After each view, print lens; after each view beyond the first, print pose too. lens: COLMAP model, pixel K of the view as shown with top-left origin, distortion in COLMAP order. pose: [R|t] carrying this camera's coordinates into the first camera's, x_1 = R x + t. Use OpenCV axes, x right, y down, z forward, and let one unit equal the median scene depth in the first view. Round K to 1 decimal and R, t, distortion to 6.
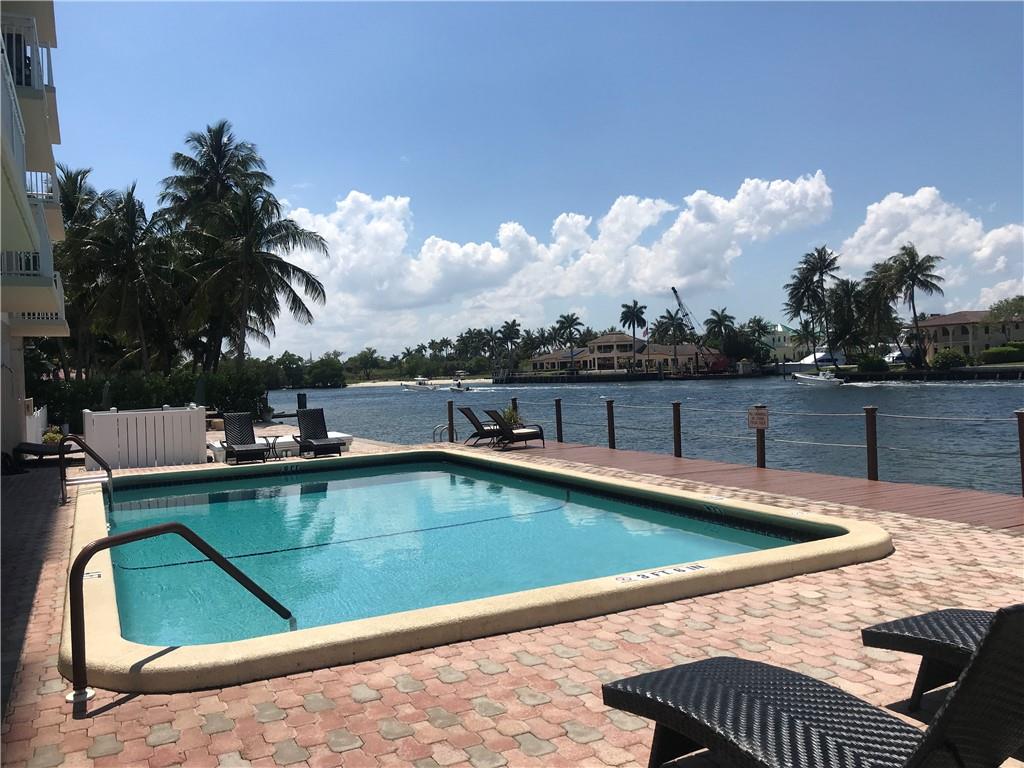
lens RADIAL K [[844.7, 0, 513.0], [0, 844.7, 376.2], [0, 0, 1]] dist [0.043563, -0.048621]
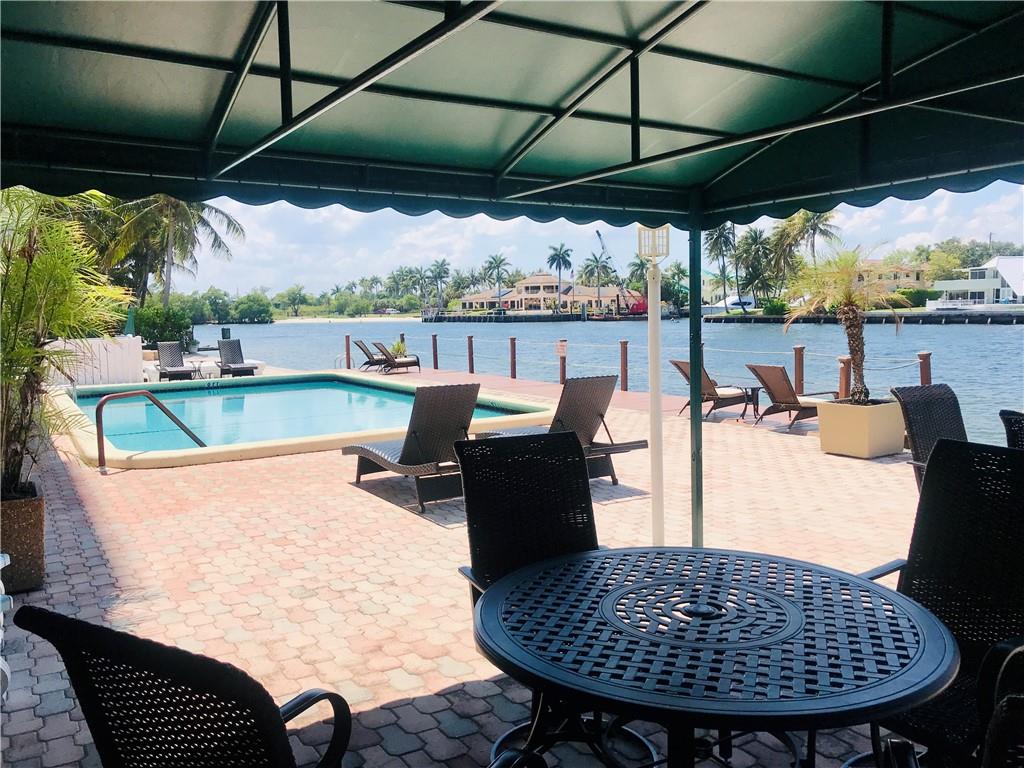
lens RADIAL K [[844.7, 0, 517.9], [0, 844.7, 386.4], [0, 0, 1]] dist [0.043563, -0.048621]
pose [[0.996477, 0.007535, 0.083529, 0.074805], [-0.014489, 0.996448, 0.082957, -0.001881], [-0.082607, -0.083875, 0.993046, -0.259437]]
